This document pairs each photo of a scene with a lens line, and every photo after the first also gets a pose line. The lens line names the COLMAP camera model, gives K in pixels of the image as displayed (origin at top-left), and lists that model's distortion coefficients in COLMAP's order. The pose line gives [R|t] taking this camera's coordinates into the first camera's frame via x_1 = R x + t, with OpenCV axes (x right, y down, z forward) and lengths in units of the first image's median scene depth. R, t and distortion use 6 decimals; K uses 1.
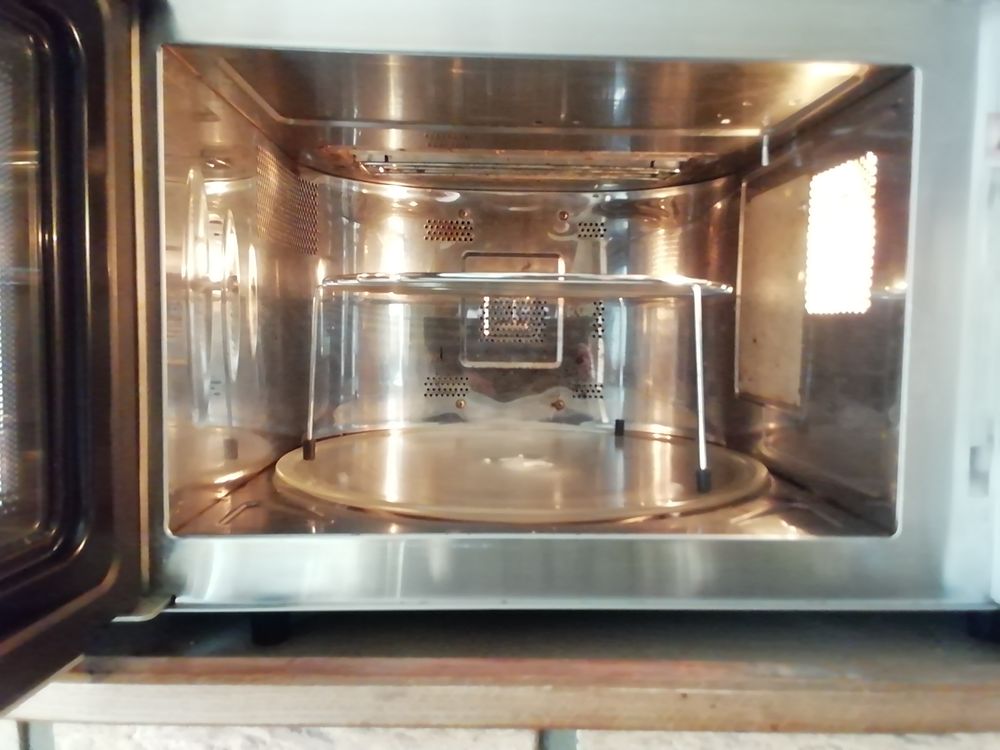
lens RADIAL K [[794.9, 0, 500.0], [0, 794.9, 375.0], [0, 0, 1]] dist [0.097376, -0.162549]
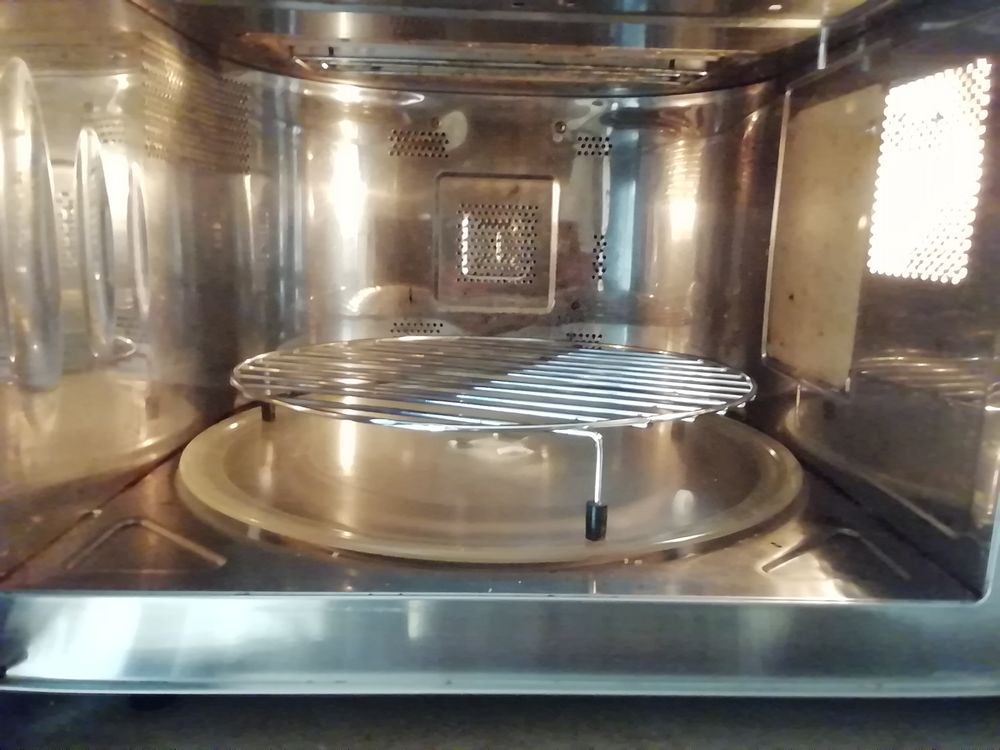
lens RADIAL K [[794.9, 0, 500.0], [0, 794.9, 375.0], [0, 0, 1]] dist [0.097376, -0.162549]
pose [[0.999836, 0.016961, -0.006320, 0.031675], [-0.016072, 0.992528, 0.120956, -0.053271], [0.008324, -0.120834, 0.992638, 0.180089]]
